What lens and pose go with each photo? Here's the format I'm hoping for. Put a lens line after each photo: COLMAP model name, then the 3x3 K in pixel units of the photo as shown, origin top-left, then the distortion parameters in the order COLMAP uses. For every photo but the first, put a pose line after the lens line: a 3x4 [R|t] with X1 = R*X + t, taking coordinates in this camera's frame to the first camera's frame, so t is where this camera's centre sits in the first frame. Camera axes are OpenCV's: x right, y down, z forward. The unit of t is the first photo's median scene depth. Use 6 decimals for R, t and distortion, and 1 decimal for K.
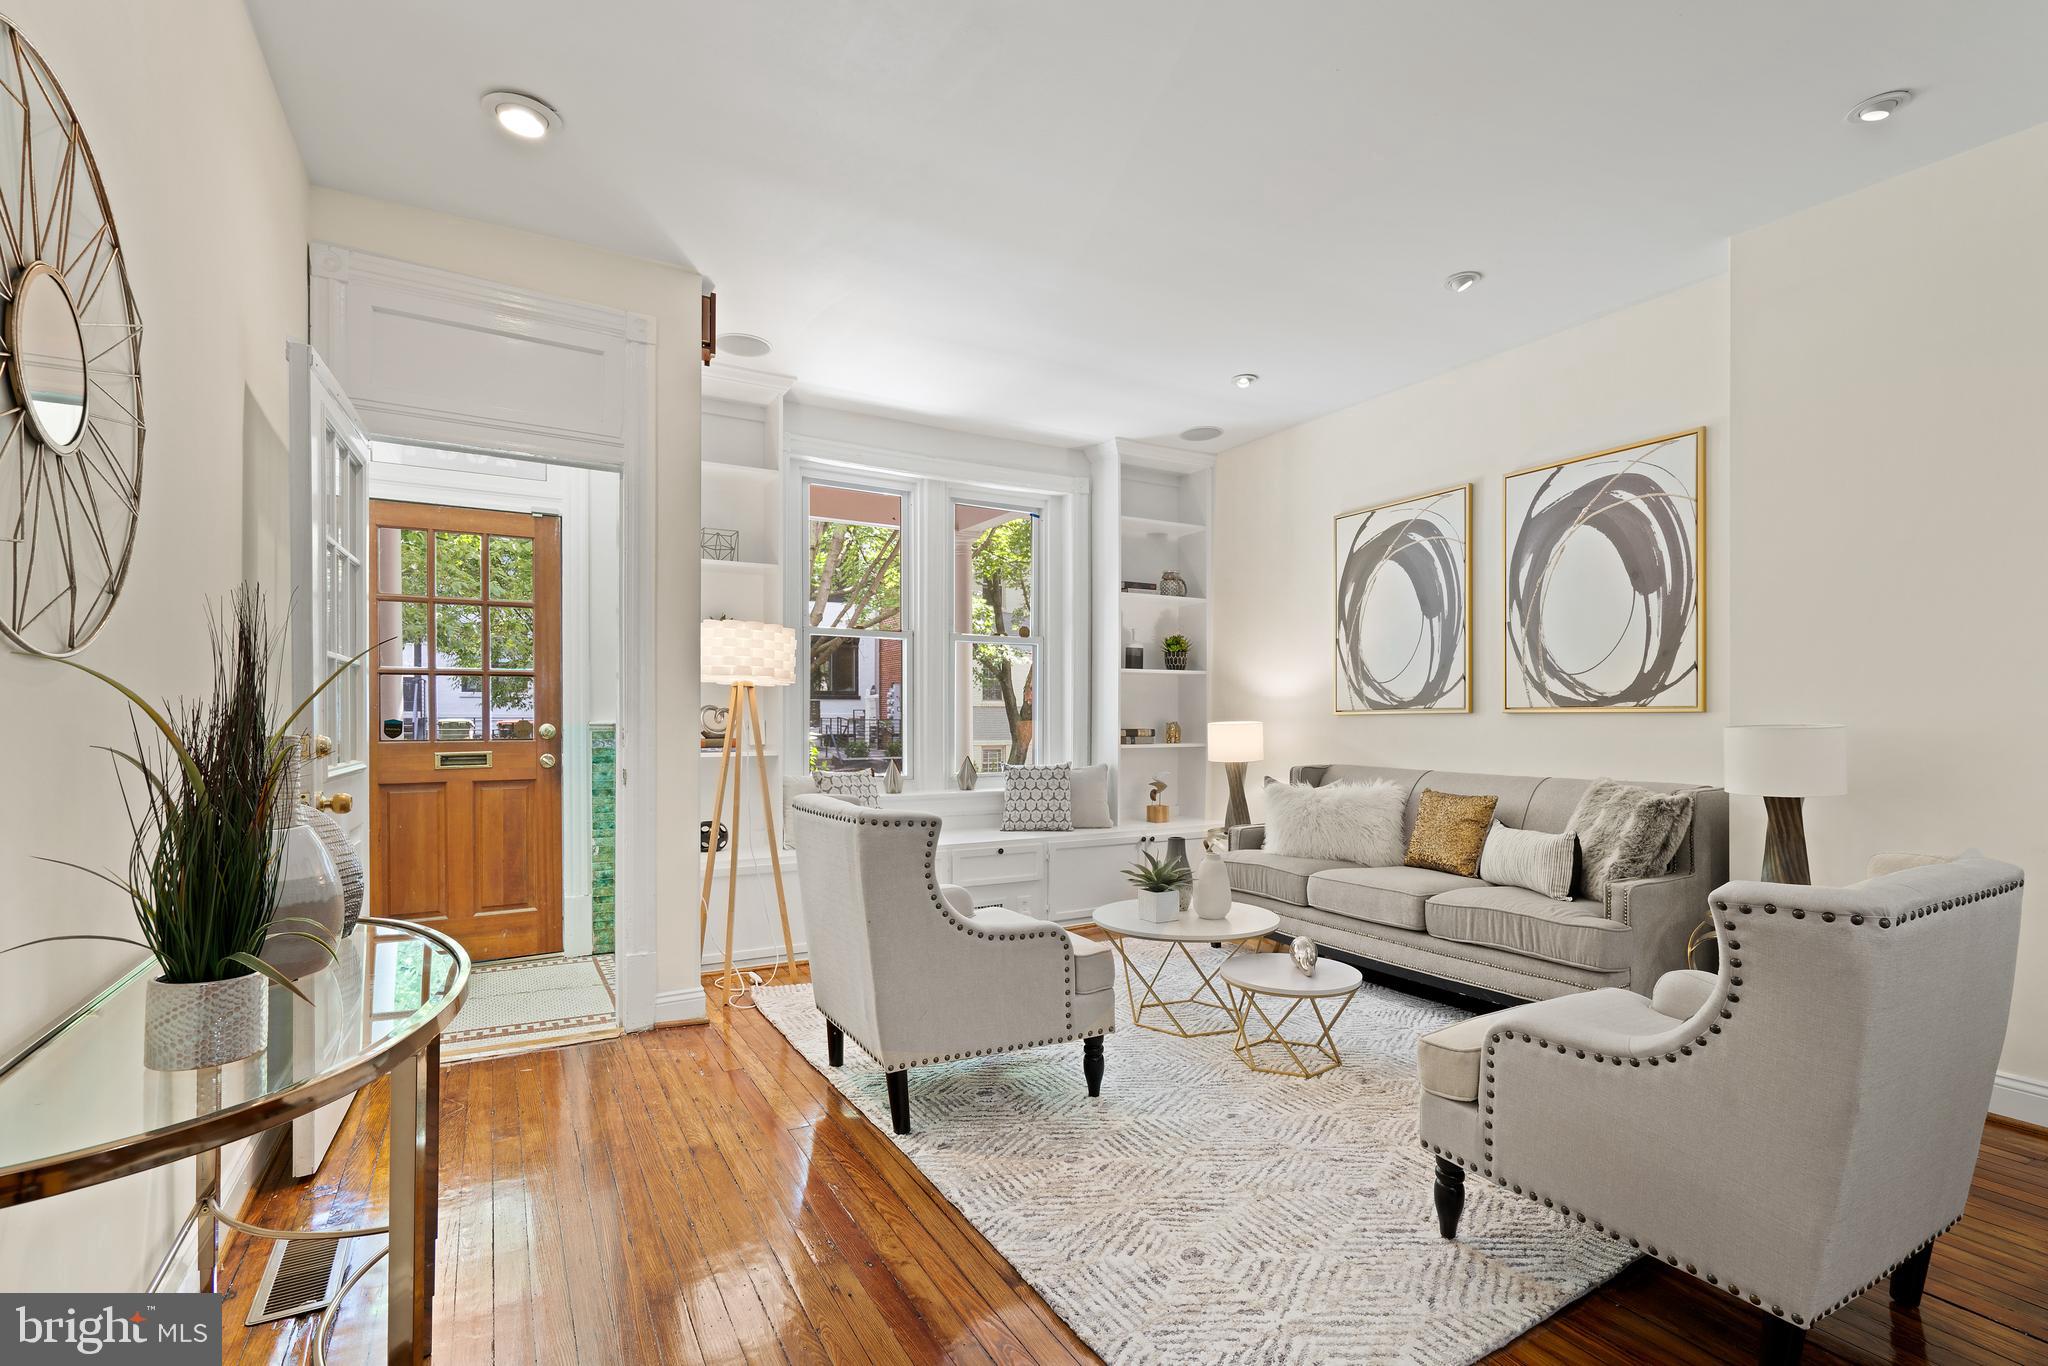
lens RADIAL K [[940.1, 0, 988.8], [0, 940.1, 716.9], [0, 0, 1]] dist [-0.015254, 0.004530]
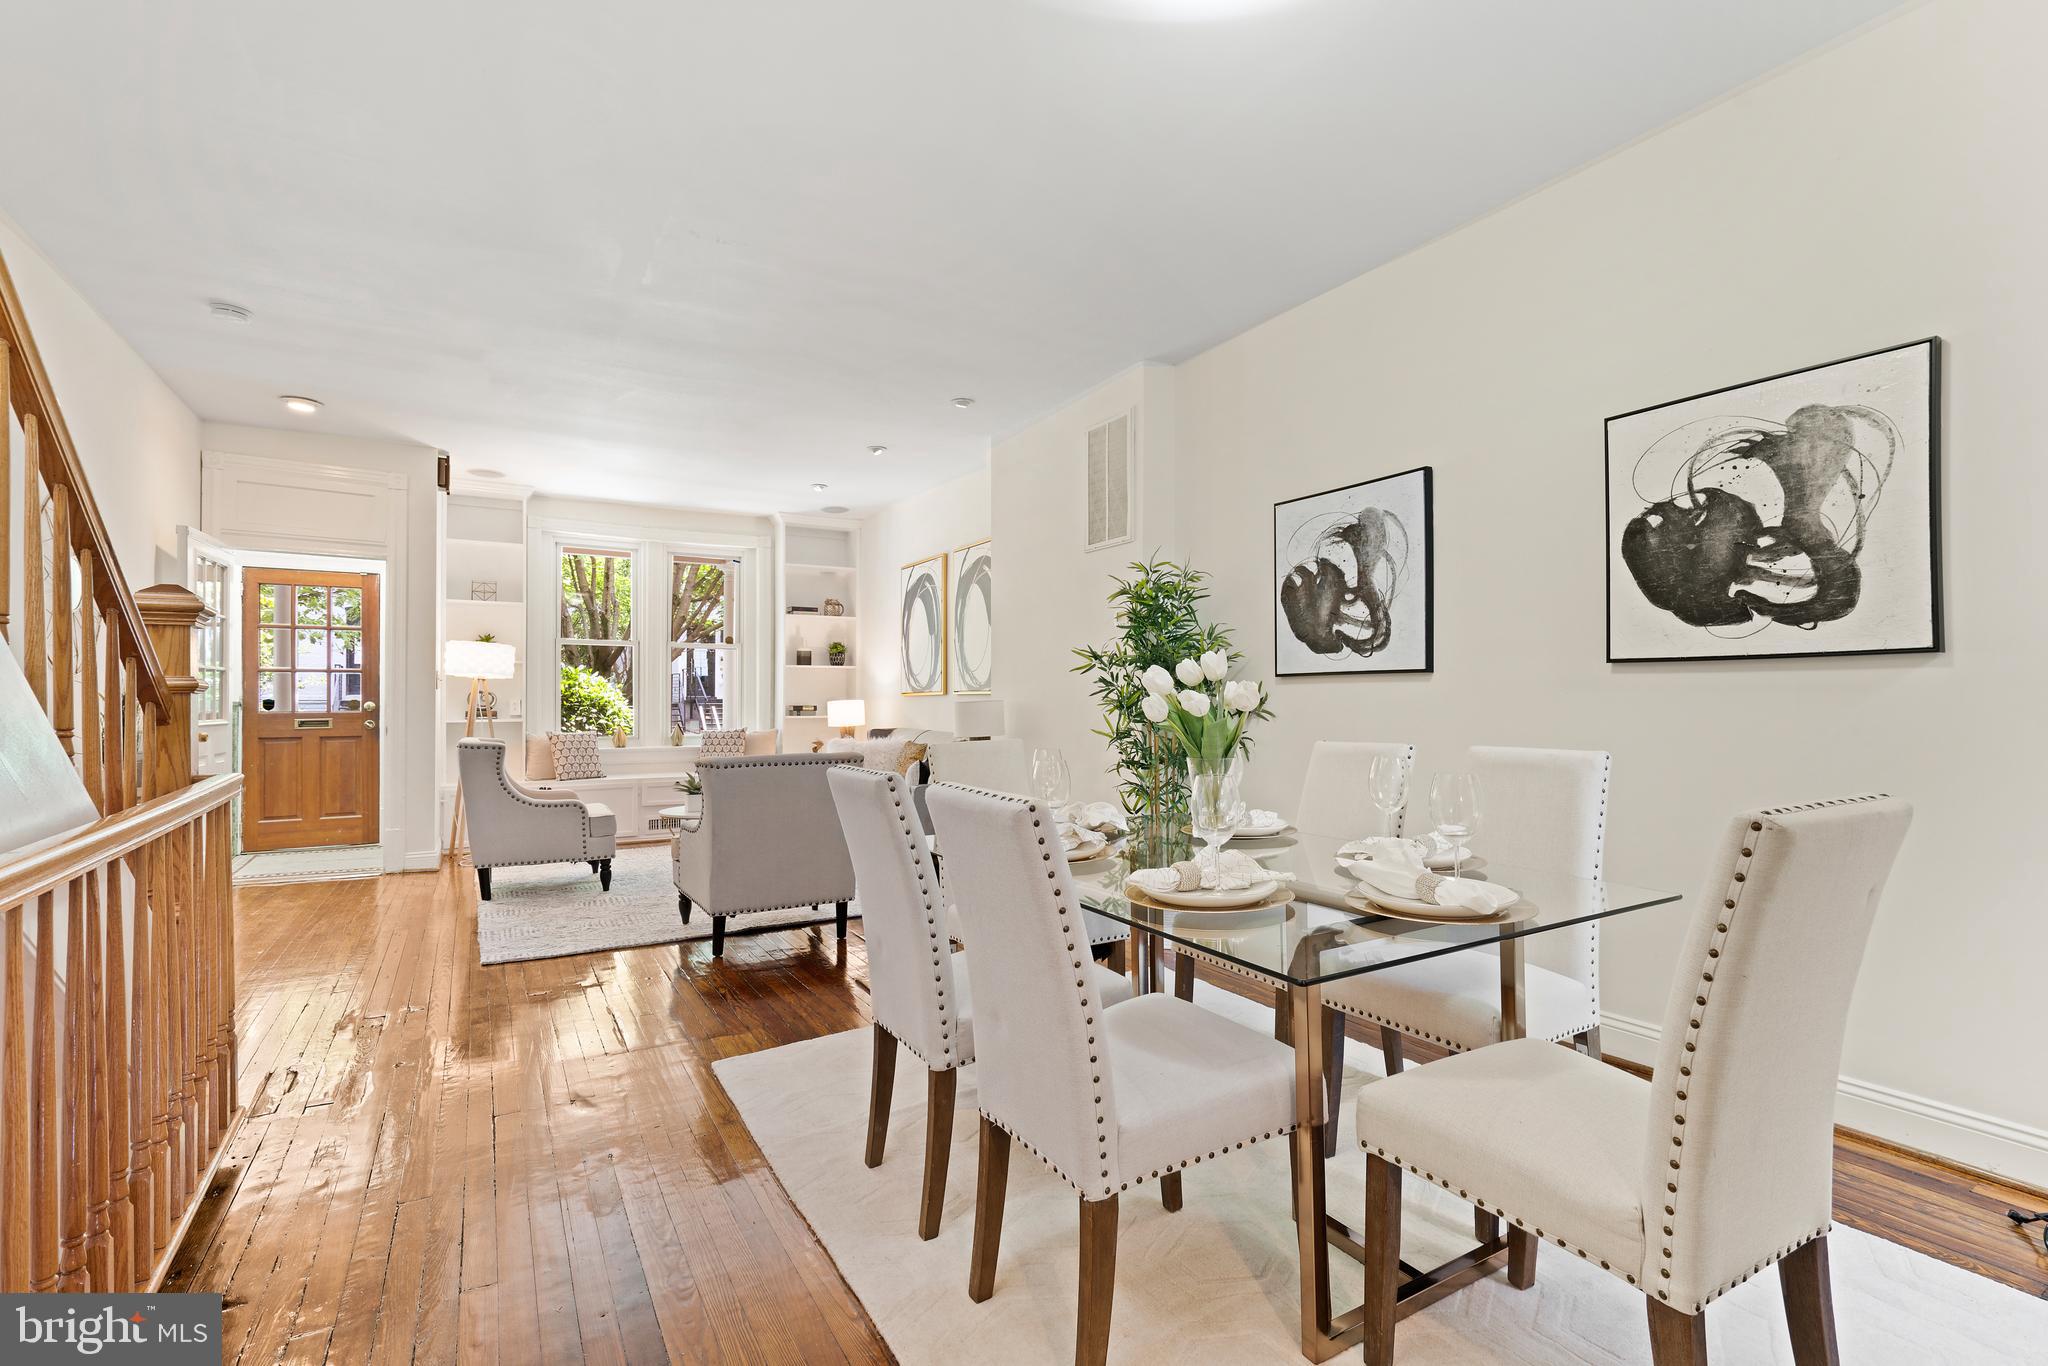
lens RADIAL K [[940.1, 0, 1027.7], [0, 940.1, 688.3], [0, 0, 1]] dist [-0.015254, 0.004530]
pose [[0.999411, -0.002311, 0.034238, 0.545651], [0.002800, 0.999895, -0.014252, 0.009094], [-0.034201, 0.014340, 0.999312, -0.584565]]
